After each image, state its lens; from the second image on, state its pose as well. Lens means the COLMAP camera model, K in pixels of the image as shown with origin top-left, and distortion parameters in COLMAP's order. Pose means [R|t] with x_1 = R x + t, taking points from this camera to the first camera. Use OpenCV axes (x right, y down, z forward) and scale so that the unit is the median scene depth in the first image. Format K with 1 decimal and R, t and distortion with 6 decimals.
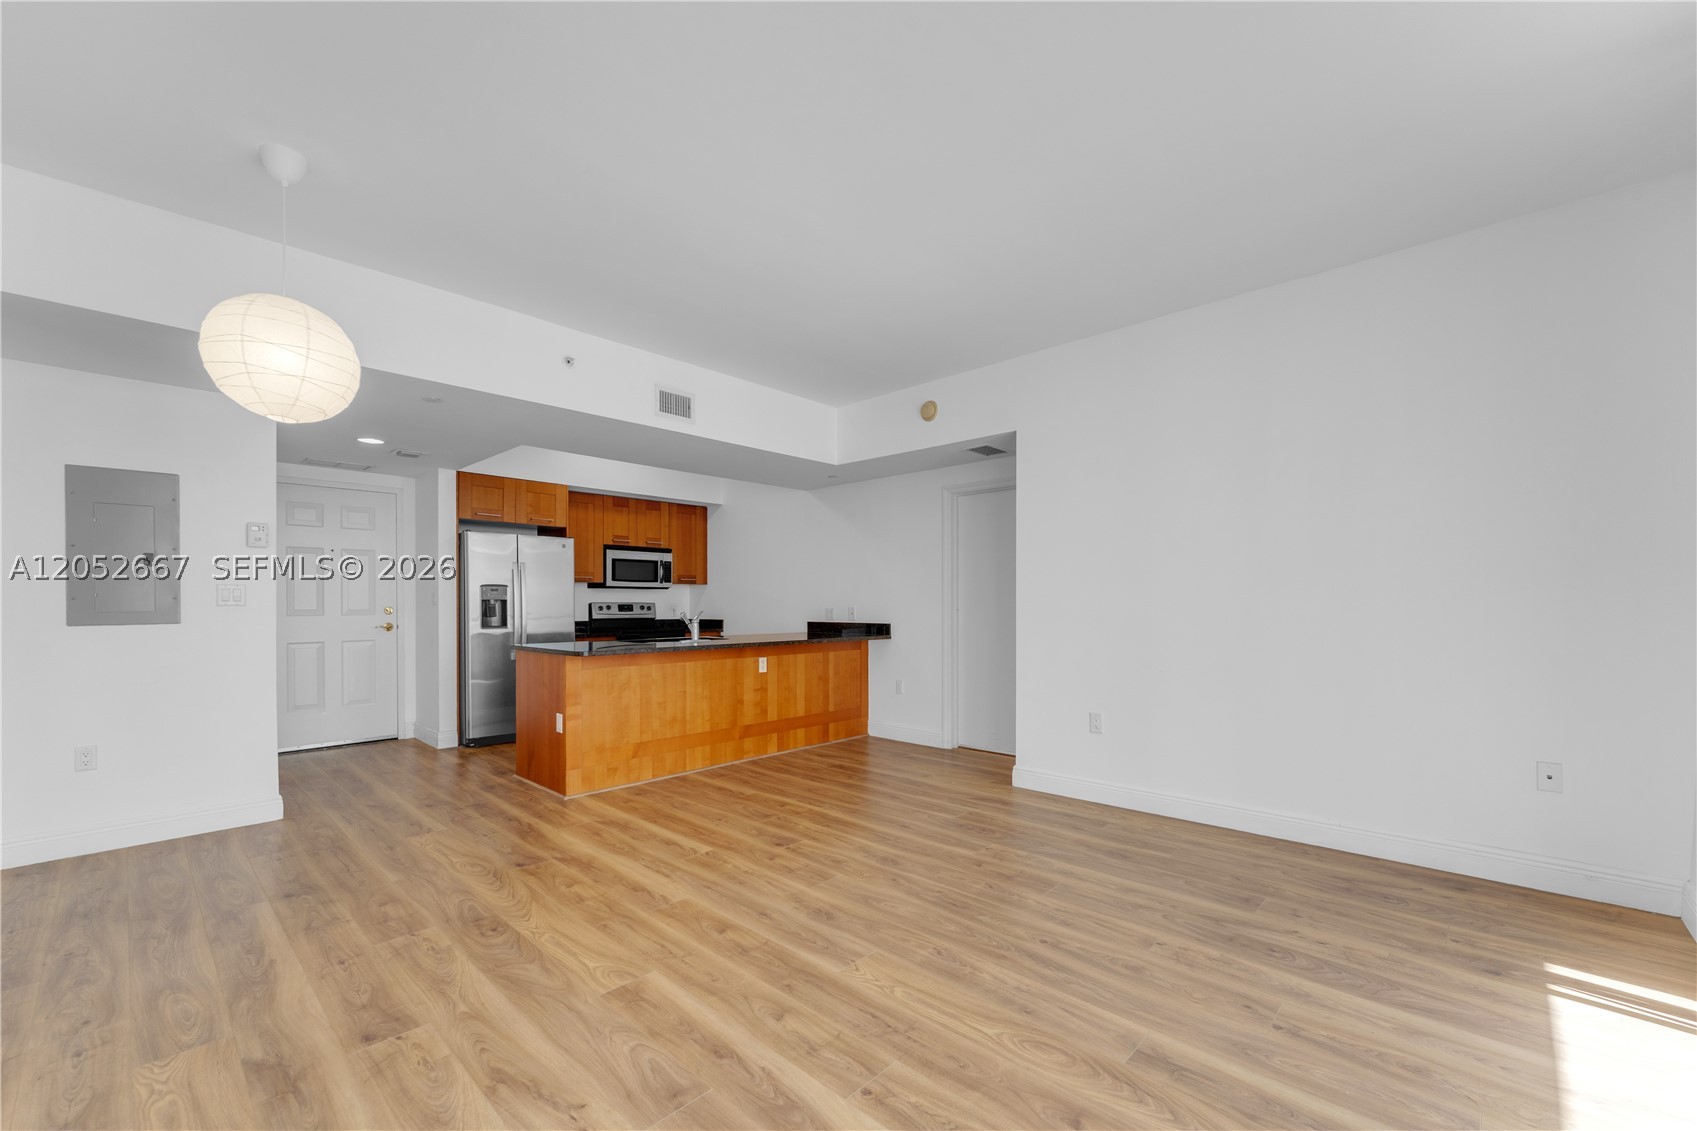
lens RADIAL K [[689.3, 0, 820.7], [0, 689.3, 596.3], [0, 0, 1]] dist [0.002349, -0.000576]
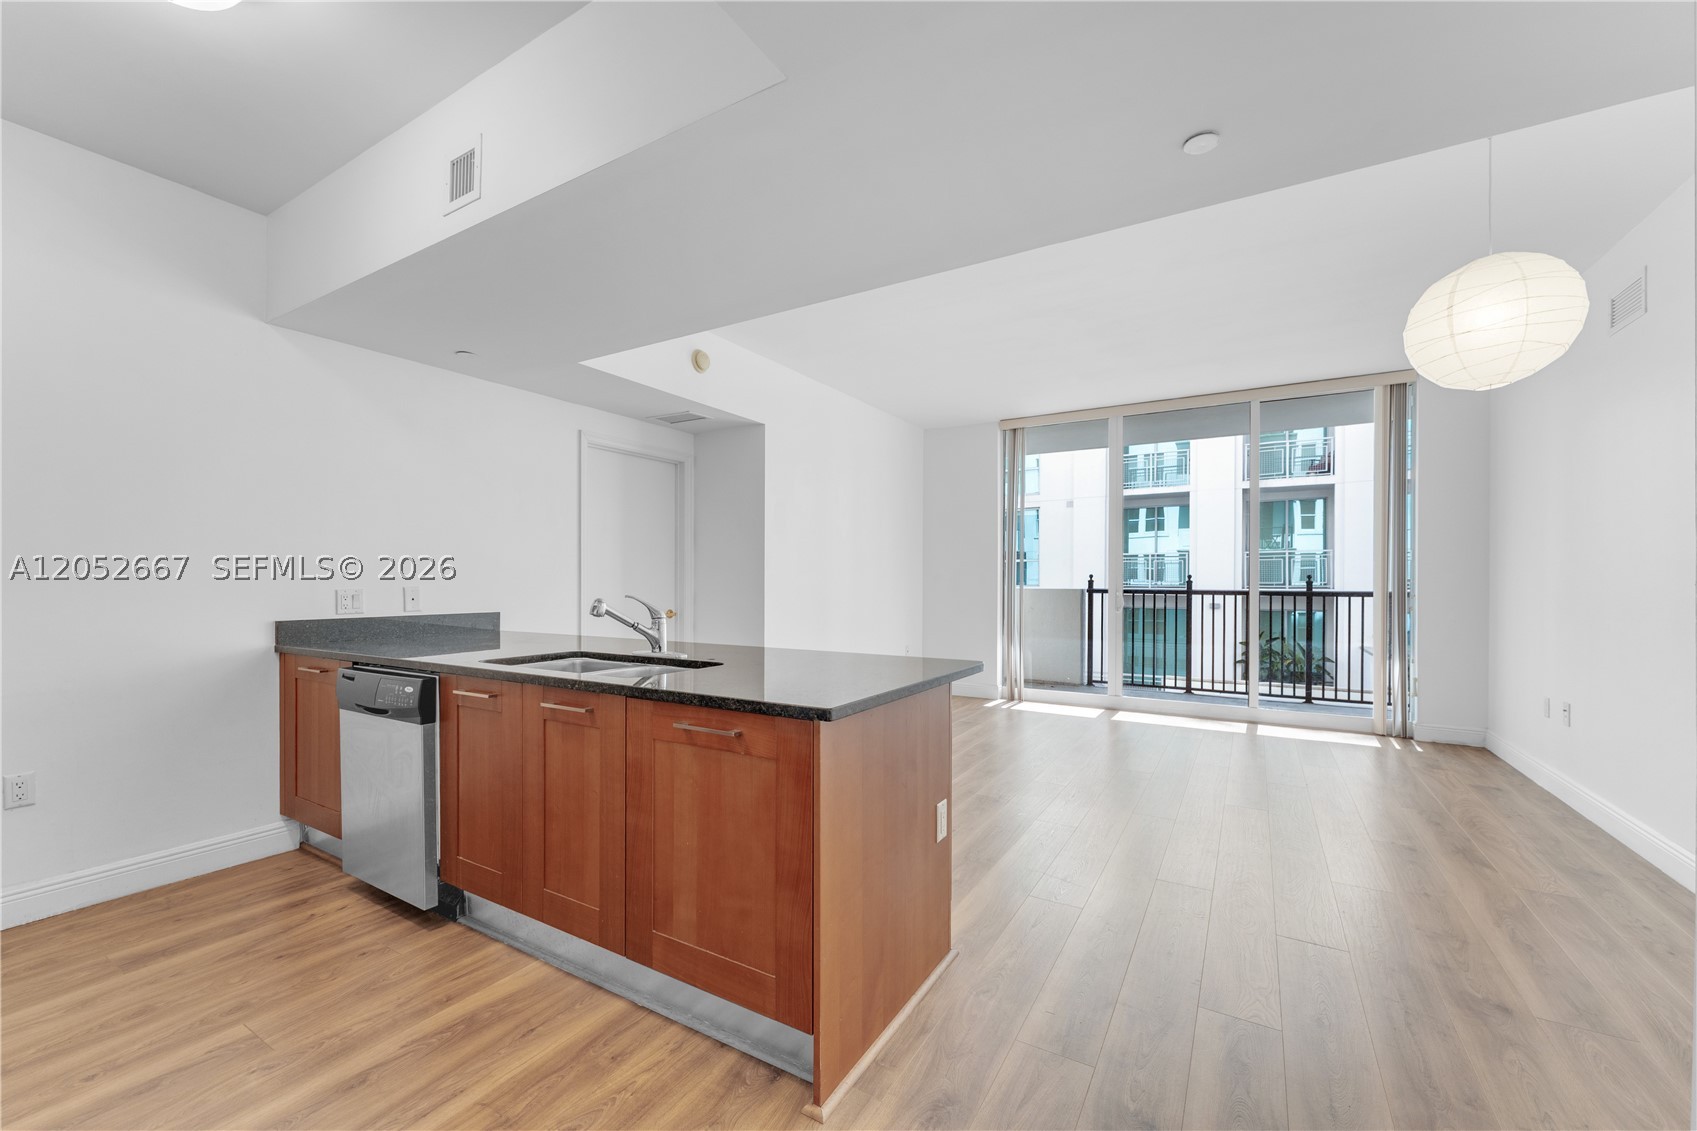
lens RADIAL K [[682.7, 0, 830.1], [0, 682.7, 579.0], [0, 0, 1]] dist [0.000782, 0.000029]
pose [[-0.226345, 0.004167, 0.974038, -0.908870], [-0.013836, 0.999876, -0.007493, 0.012986], [-0.973949, -0.015173, -0.226260, 1.284656]]
